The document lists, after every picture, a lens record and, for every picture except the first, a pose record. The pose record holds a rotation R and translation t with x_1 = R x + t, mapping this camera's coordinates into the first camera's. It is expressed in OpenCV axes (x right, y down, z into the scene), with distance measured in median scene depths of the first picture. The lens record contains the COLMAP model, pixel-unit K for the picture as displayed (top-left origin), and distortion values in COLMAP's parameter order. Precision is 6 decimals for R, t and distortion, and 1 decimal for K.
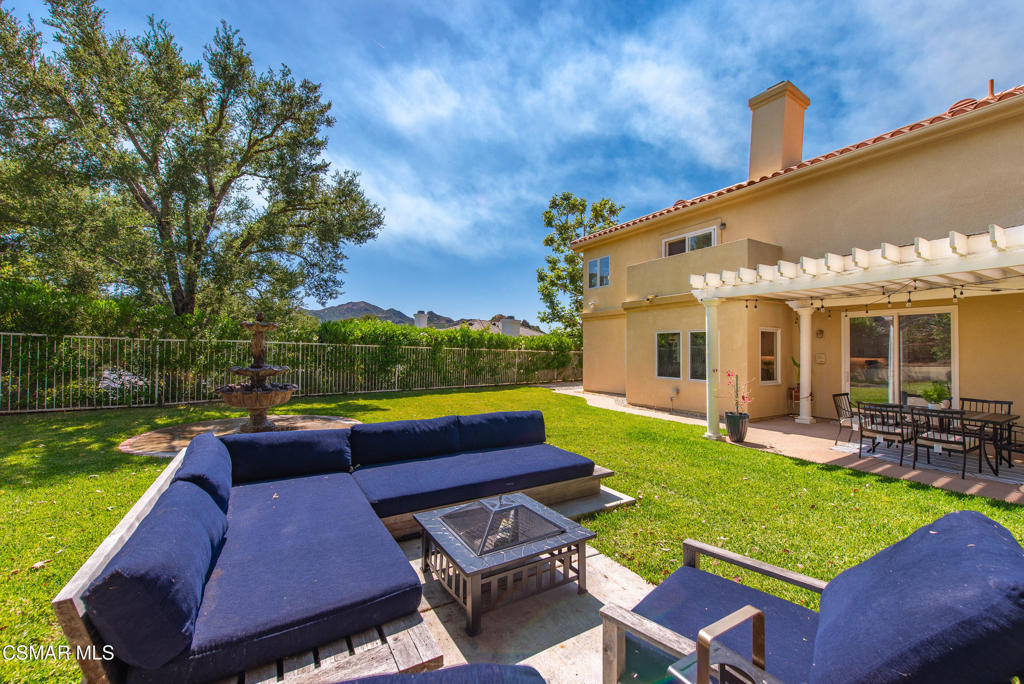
lens RADIAL K [[410.4, 0, 517.0], [0, 410.4, 348.2], [0, 0, 1]] dist [0.000035, -0.000023]
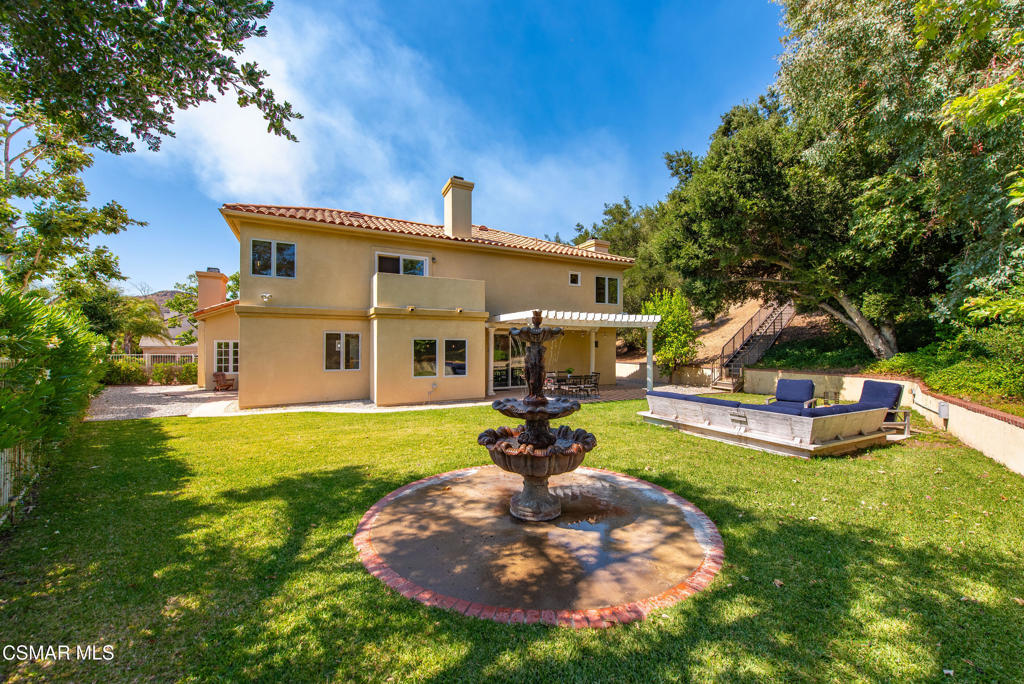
lens RADIAL K [[410.4, 0, 517.0], [0, 410.4, 348.2], [0, 0, 1]] dist [0.000035, -0.000023]
pose [[0.062429, 0.002799, 0.998045, -0.797429], [-0.009071, 0.999956, -0.002237, -0.011706], [-0.998008, -0.008914, 0.062451, 0.641591]]
